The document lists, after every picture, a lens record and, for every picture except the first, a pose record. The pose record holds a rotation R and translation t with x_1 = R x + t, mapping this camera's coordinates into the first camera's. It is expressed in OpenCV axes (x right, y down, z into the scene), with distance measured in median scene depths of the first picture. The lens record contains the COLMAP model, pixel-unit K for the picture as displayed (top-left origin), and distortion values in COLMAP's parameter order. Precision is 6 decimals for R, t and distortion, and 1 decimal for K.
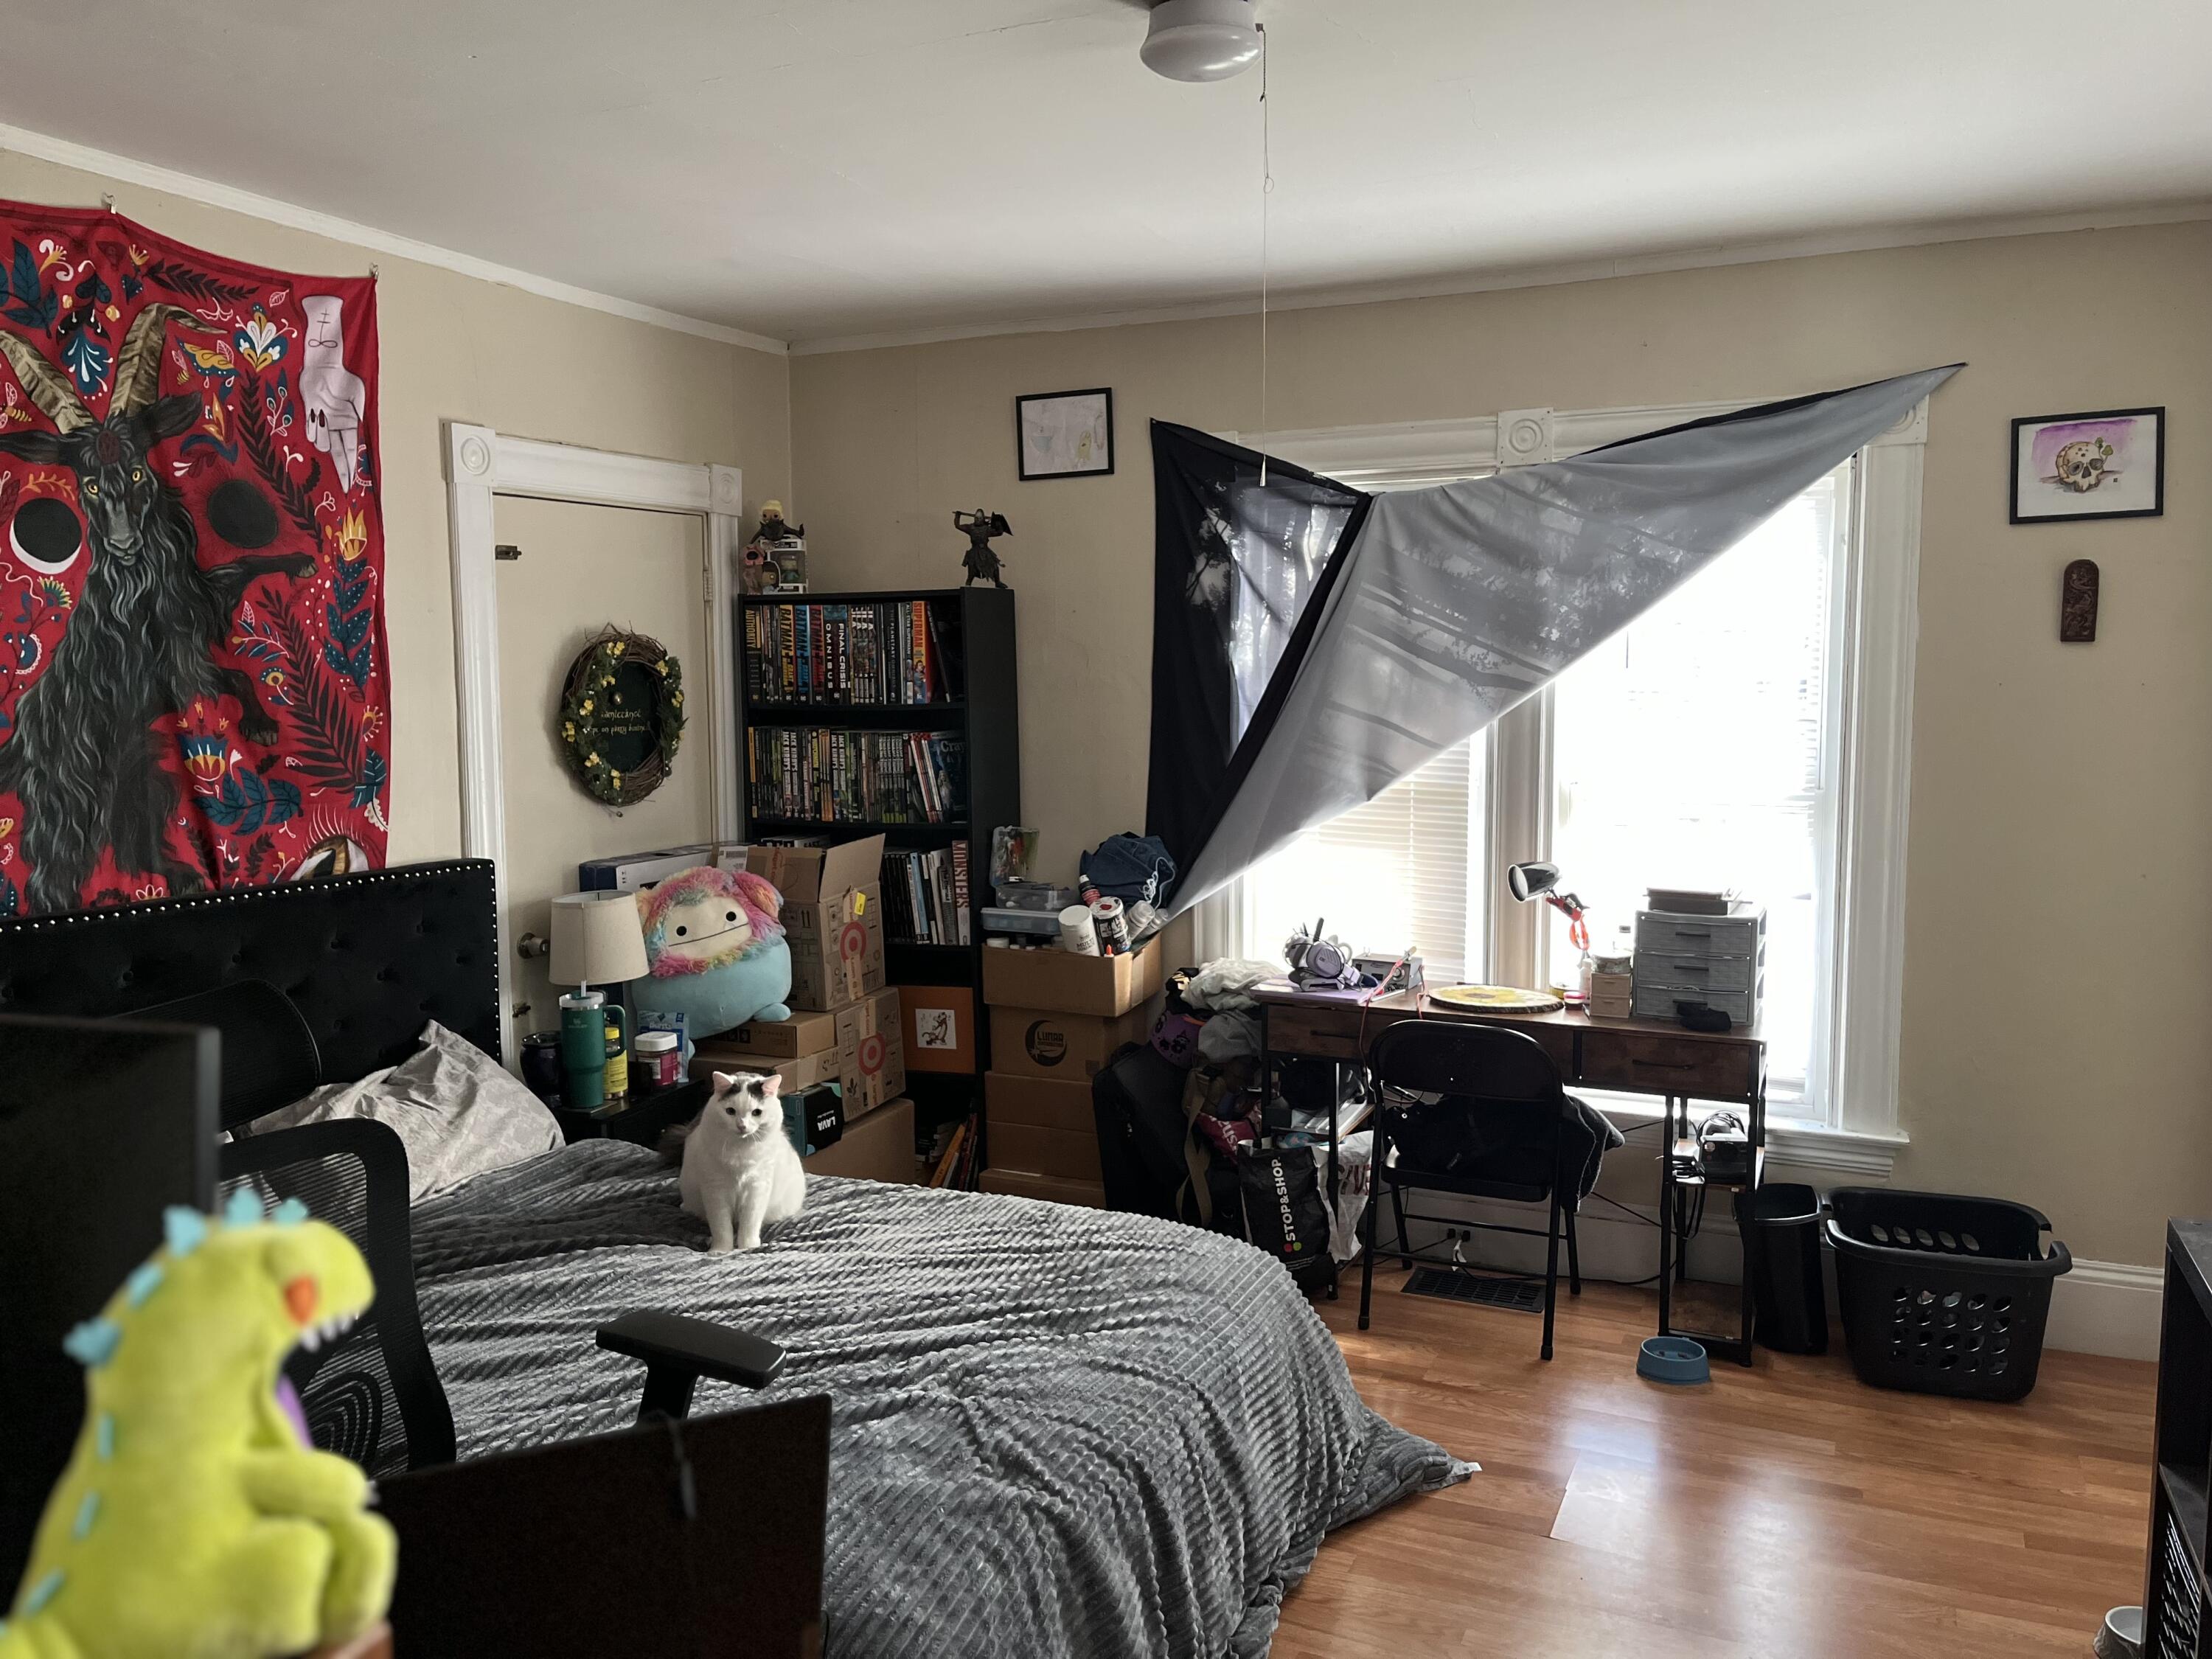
lens RADIAL K [[1668.6, 0, 1119.4], [0, 1668.6, 839.4], [0, 0, 1]] dist [0.052433, -0.067038]
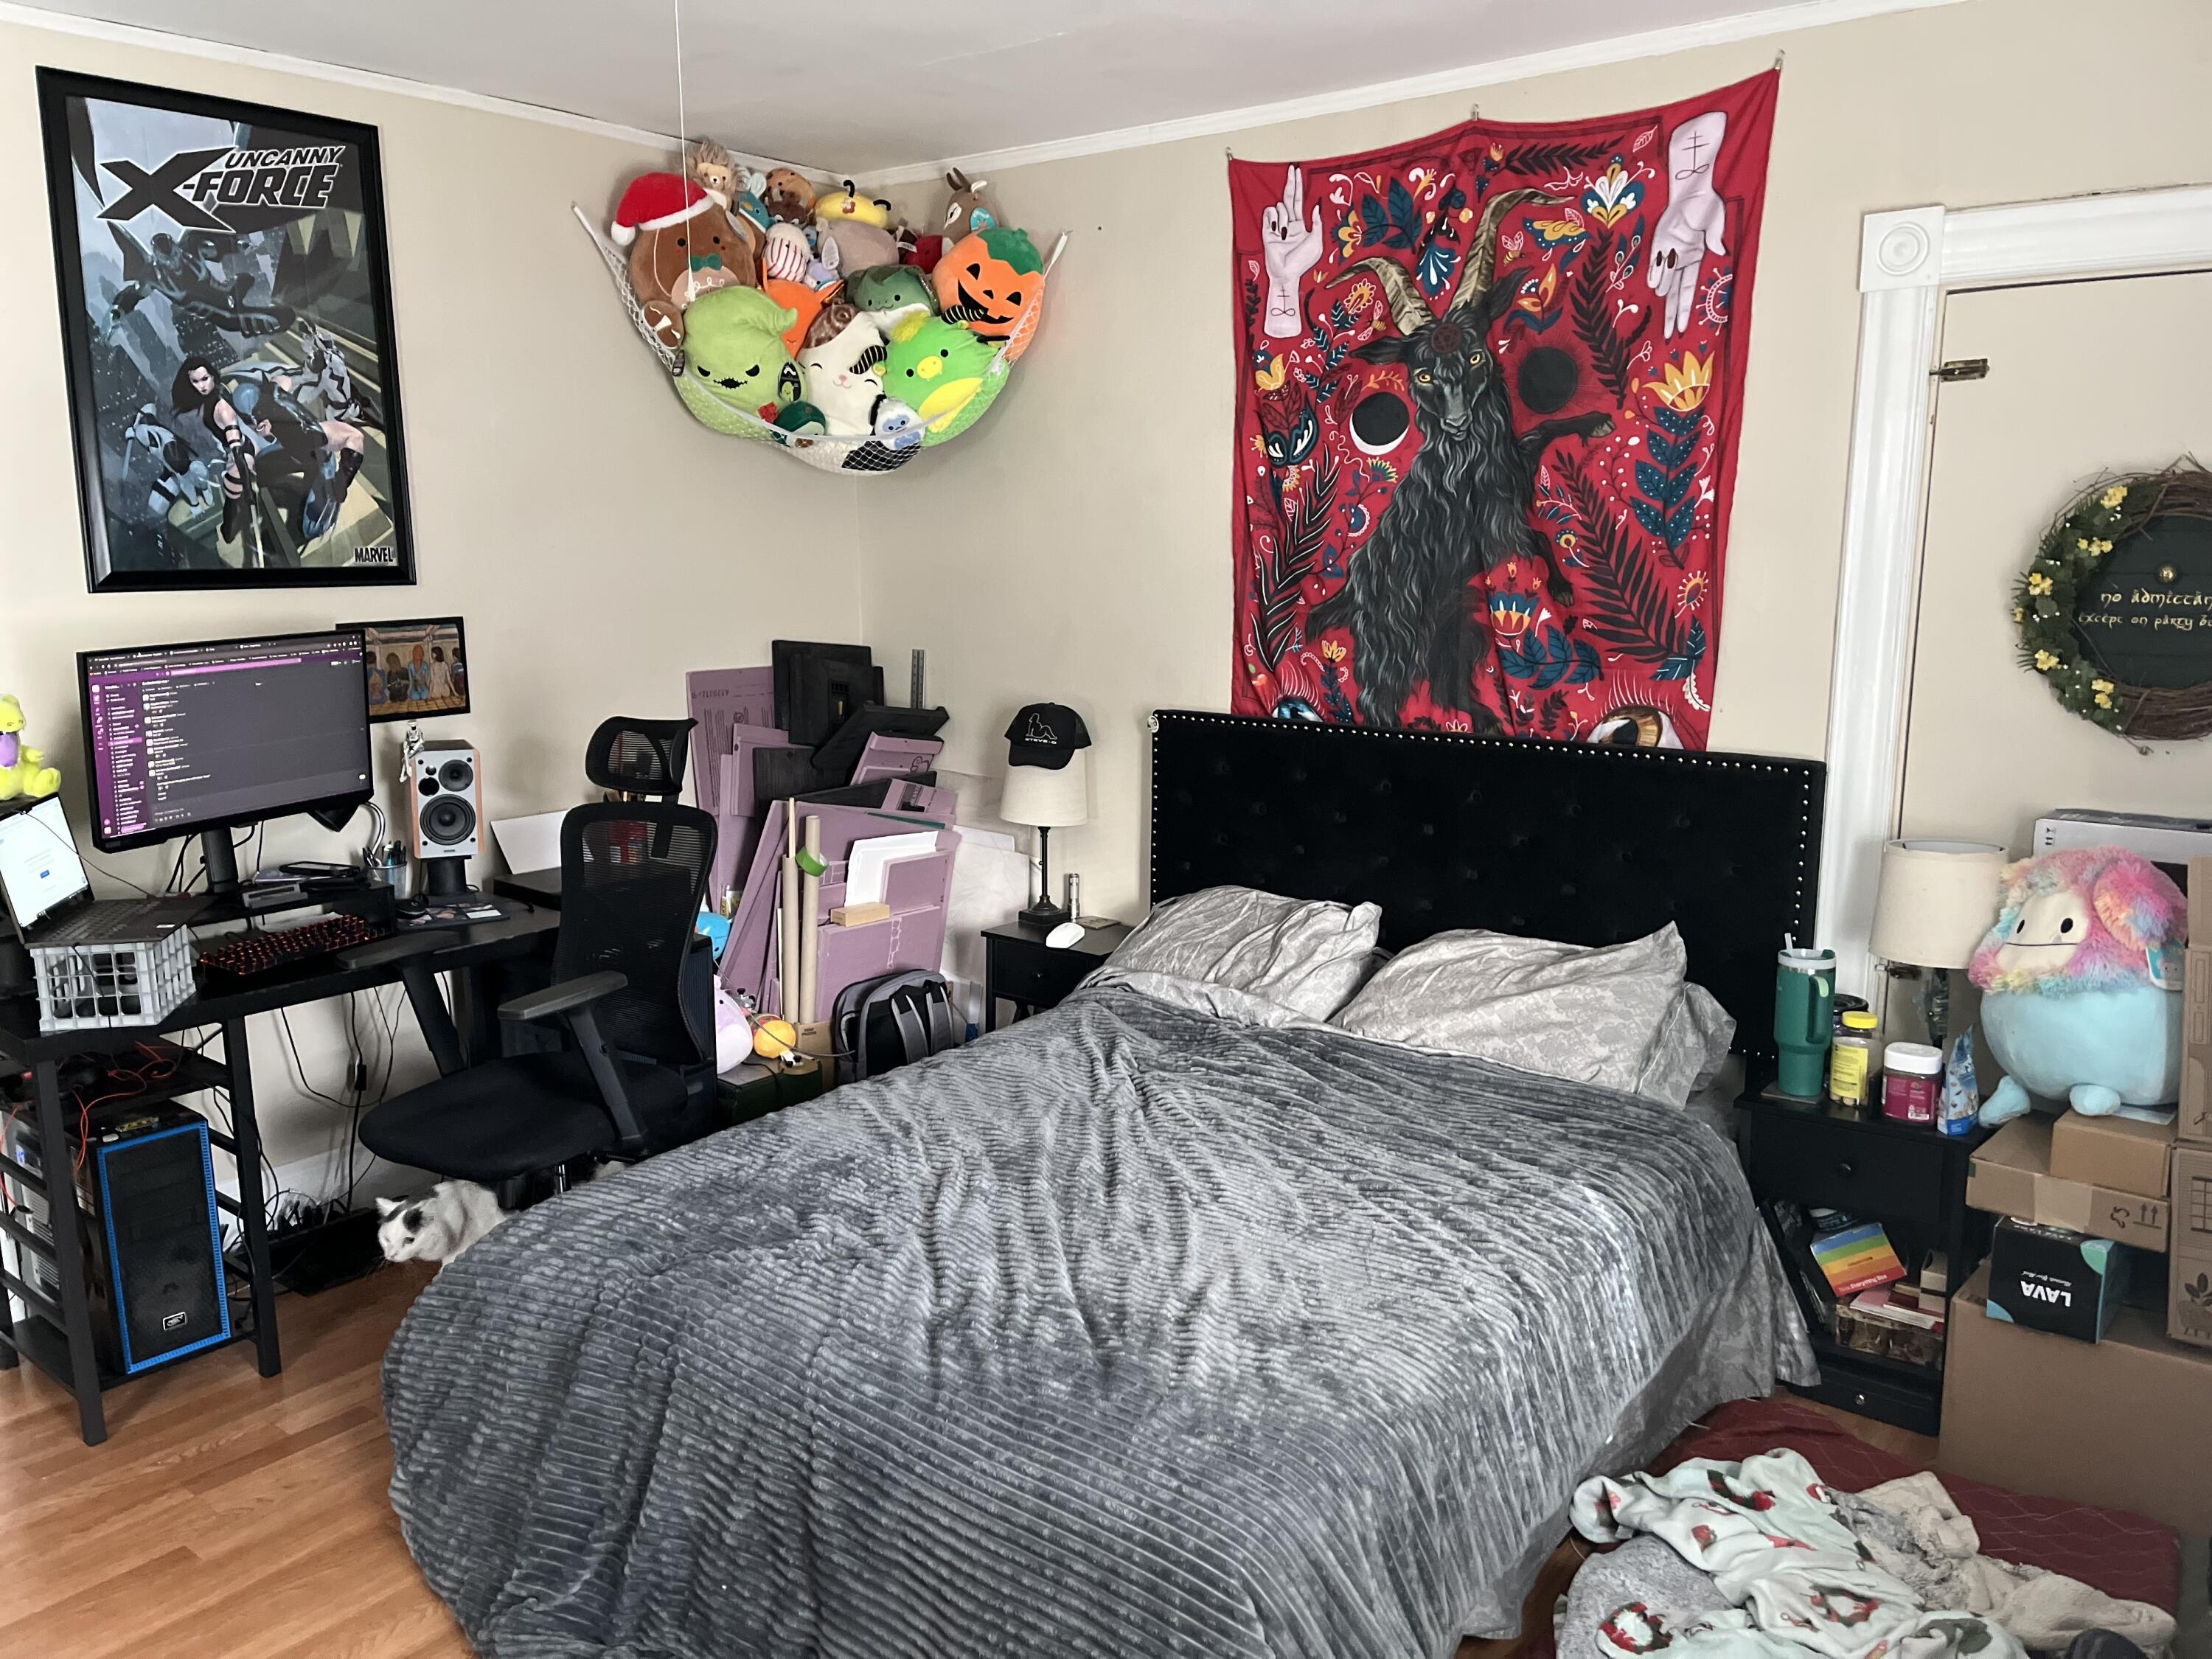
lens RADIAL K [[1668.6, 0, 1115.5], [0, 1668.6, 830.6], [0, 0, 1]] dist [0.052433, -0.067038]
pose [[-0.232248, 0.179745, -0.955904, 0.574900], [-0.091731, 0.974349, 0.205501, -0.109979], [0.968321, 0.135413, -0.209803, 0.988943]]
